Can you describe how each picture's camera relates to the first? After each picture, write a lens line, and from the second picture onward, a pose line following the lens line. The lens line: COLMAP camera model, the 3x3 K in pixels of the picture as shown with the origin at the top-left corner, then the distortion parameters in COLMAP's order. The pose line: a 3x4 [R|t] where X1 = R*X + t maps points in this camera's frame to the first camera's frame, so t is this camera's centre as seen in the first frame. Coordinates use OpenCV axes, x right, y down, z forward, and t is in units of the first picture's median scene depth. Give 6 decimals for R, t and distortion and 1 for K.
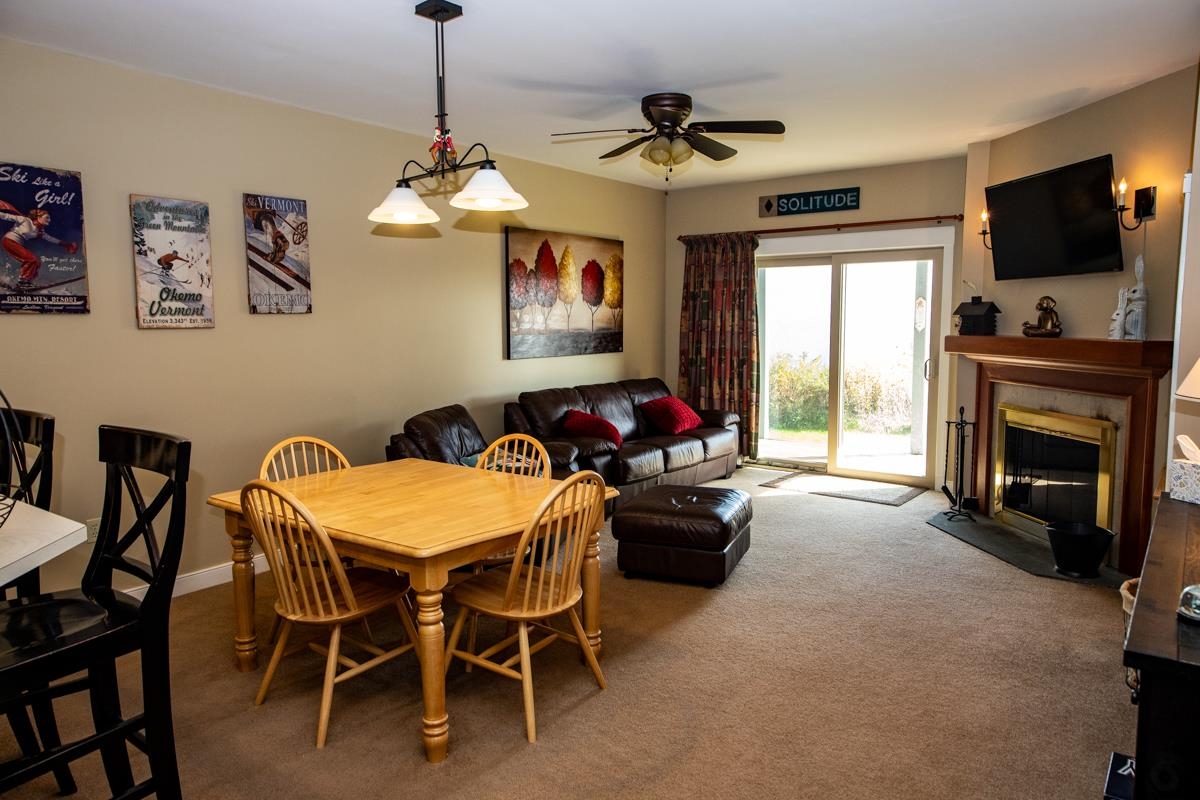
lens RADIAL K [[786.7, 0, 606.1], [0, 786.7, 394.0], [0, 0, 1]] dist [0.010333, 0.000631]
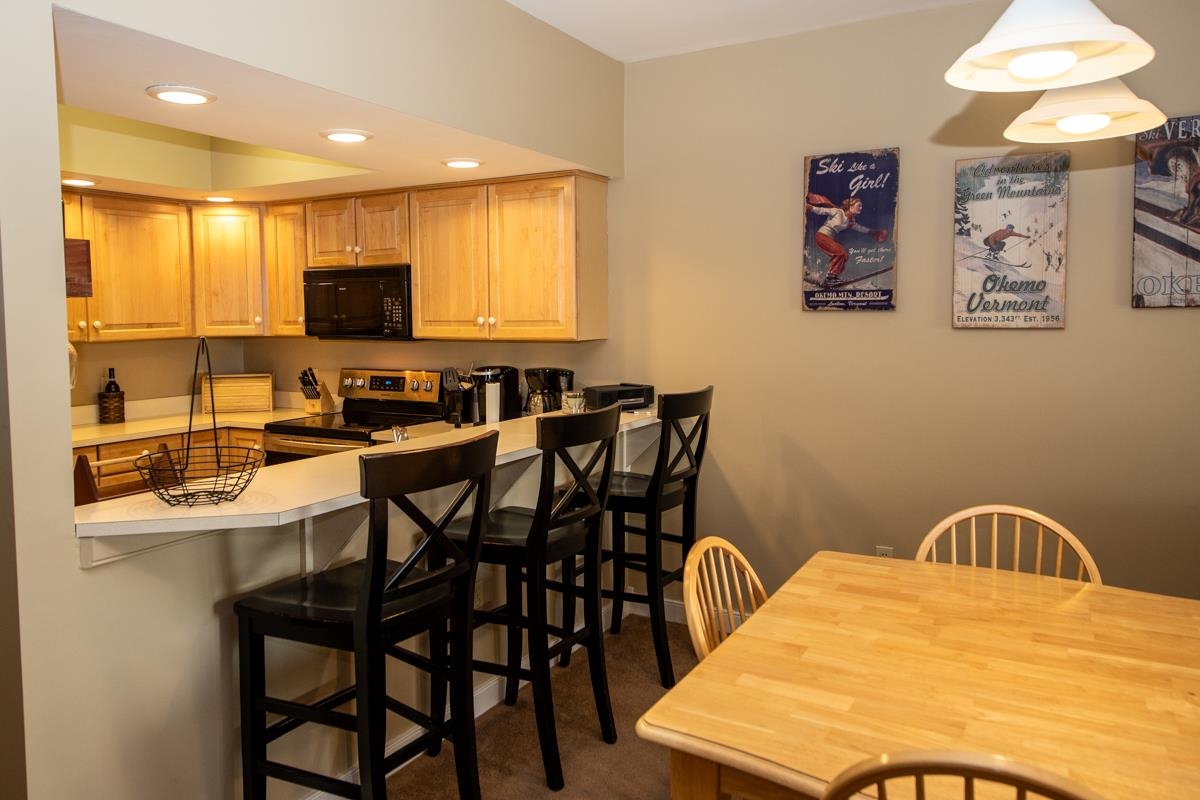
lens RADIAL K [[850.8, 0, 551.3], [0, 850.8, 361.5], [0, 0, 1]] dist [0.007887, 0.000720]
pose [[0.085639, 0.061842, -0.994405, 0.160365], [-0.089615, 0.994504, 0.054131, -0.041737], [0.992288, 0.084477, 0.090711, 0.366240]]
